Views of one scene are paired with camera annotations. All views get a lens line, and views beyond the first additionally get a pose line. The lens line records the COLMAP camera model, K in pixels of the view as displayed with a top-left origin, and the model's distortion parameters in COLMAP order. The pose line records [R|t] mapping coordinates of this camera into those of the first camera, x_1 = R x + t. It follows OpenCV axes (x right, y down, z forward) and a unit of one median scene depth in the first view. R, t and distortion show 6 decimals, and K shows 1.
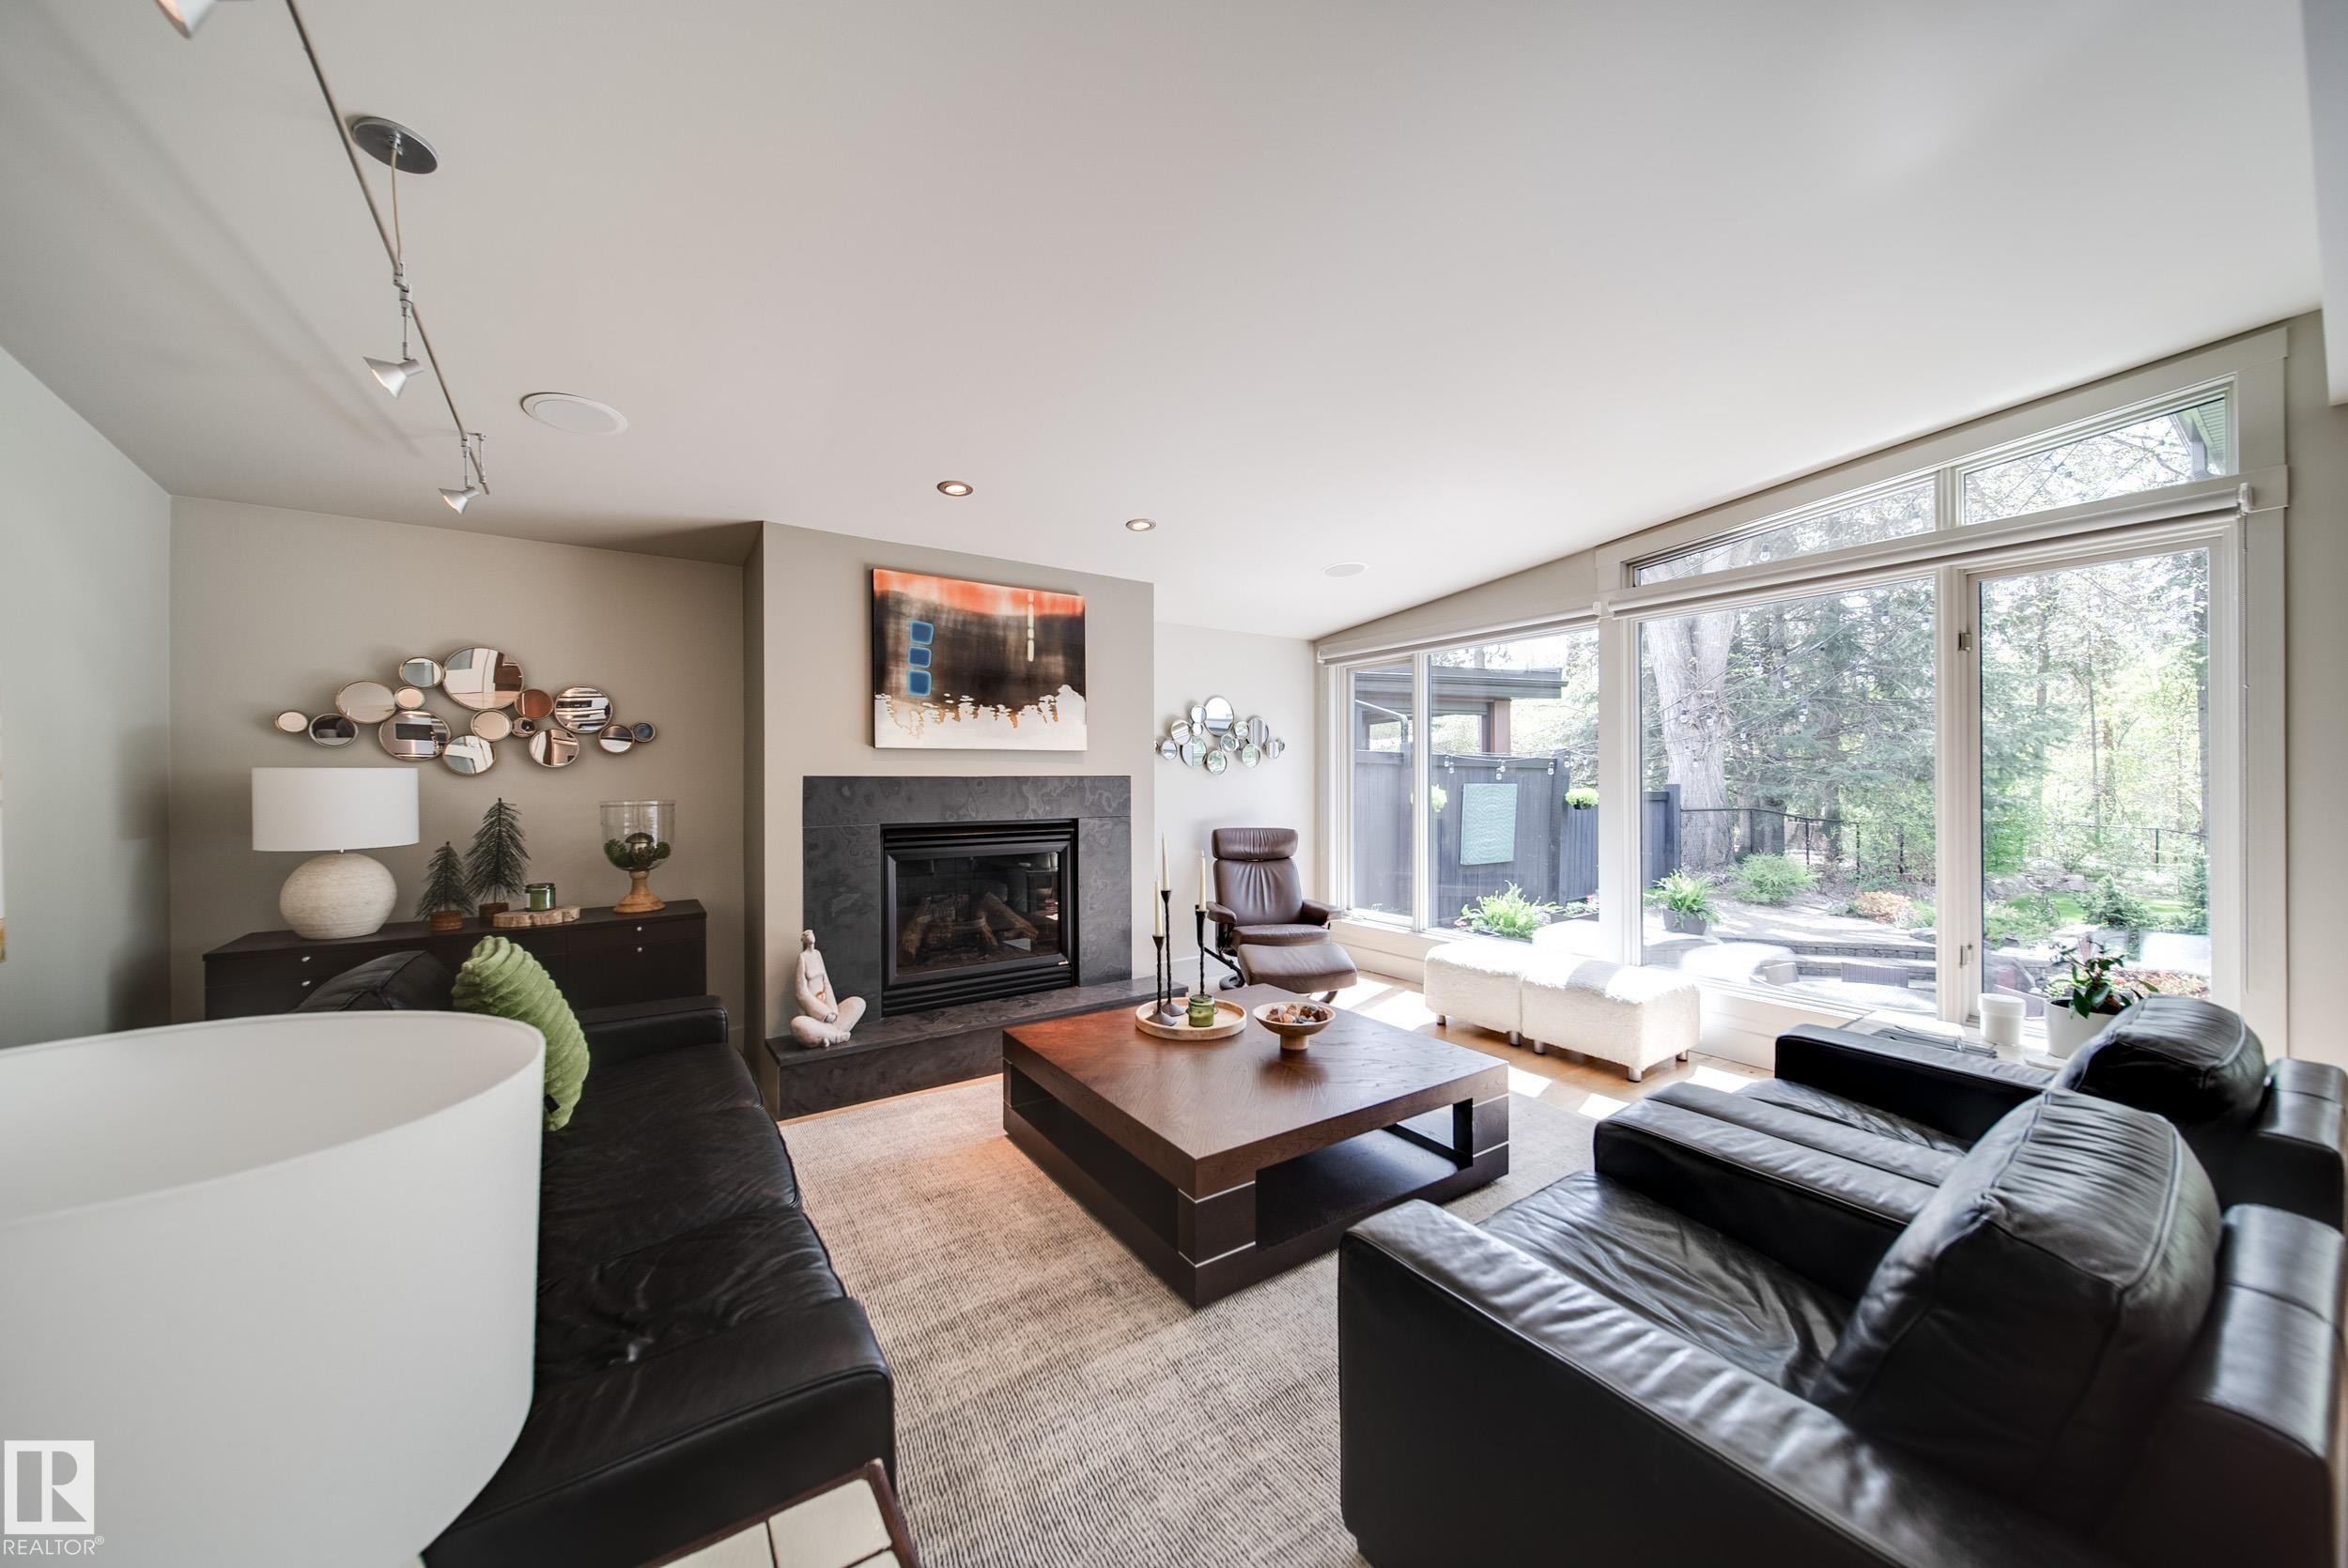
lens RADIAL K [[826.2, 0, 1174.0], [0, 826.2, 784.0], [0, 0, 1]] dist [-0.000715, 0.000062]
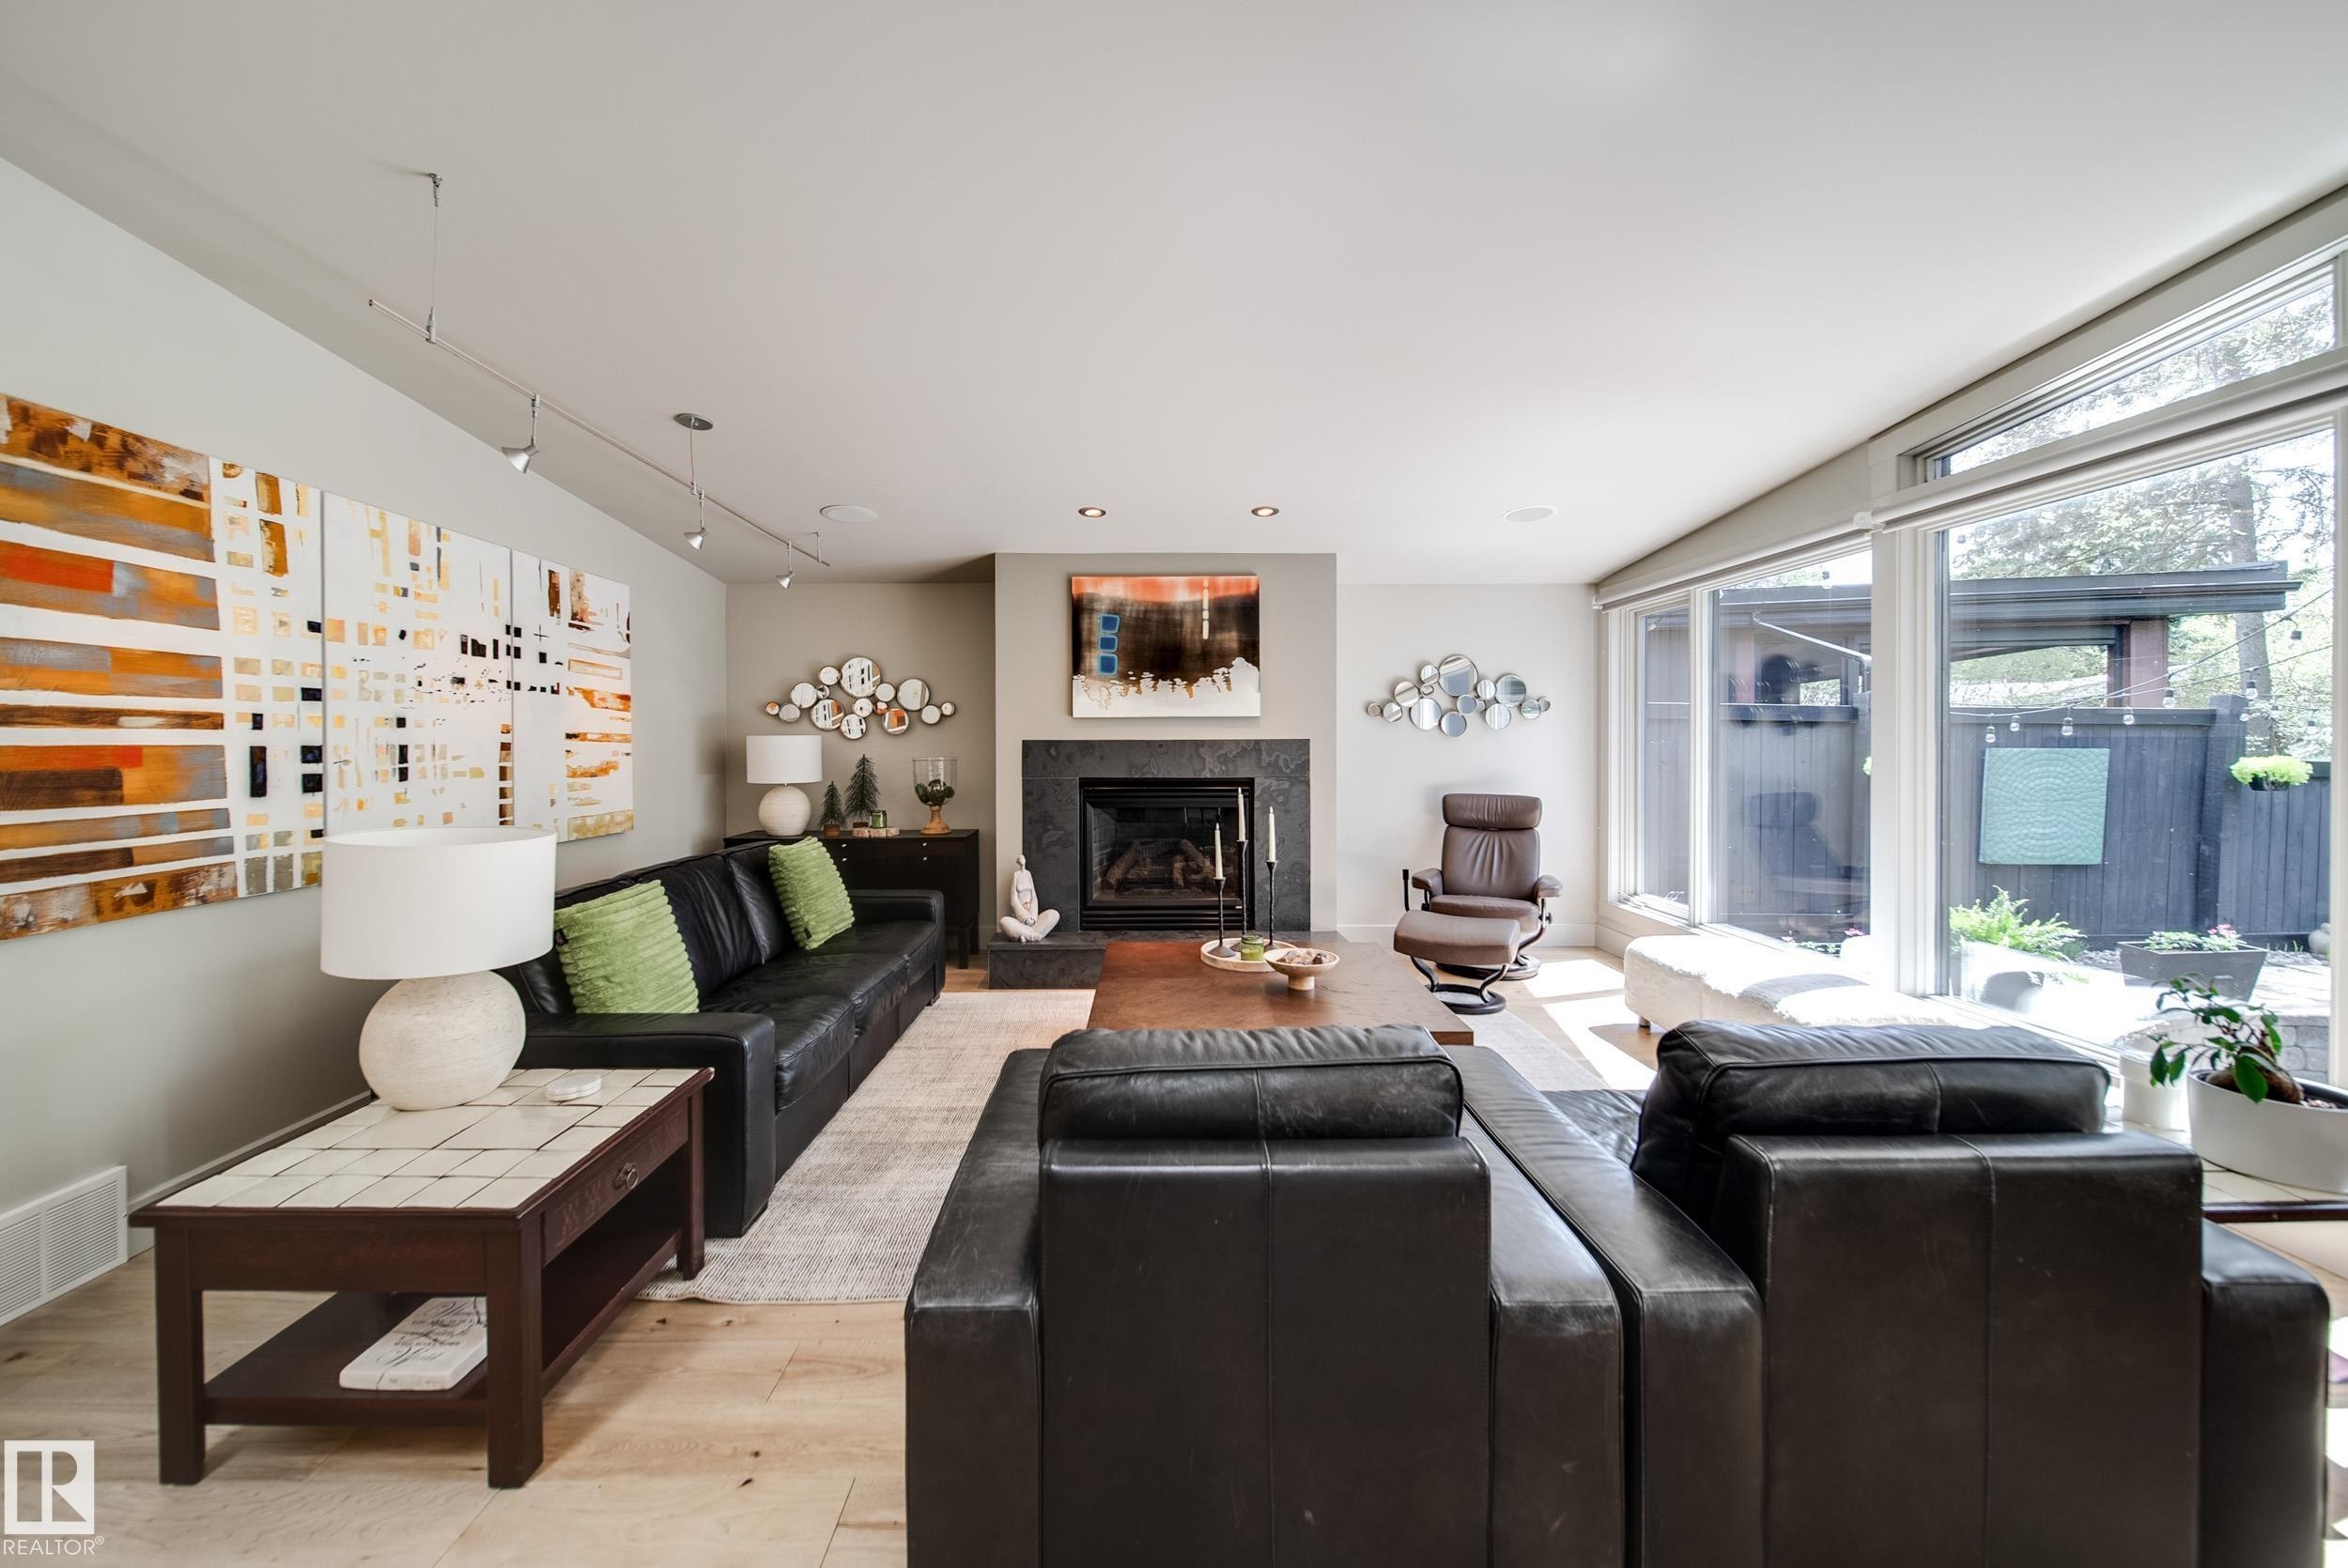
lens RADIAL K [[878.9, 0, 1146.1], [0, 878.9, 750.8], [0, 0, 1]] dist [-0.000328, -0.002046]
pose [[0.827111, 0.006770, -0.561998, 0.451047], [-0.003457, 0.999970, 0.006958, -0.002303], [0.562028, -0.003813, 0.827109, -0.052469]]
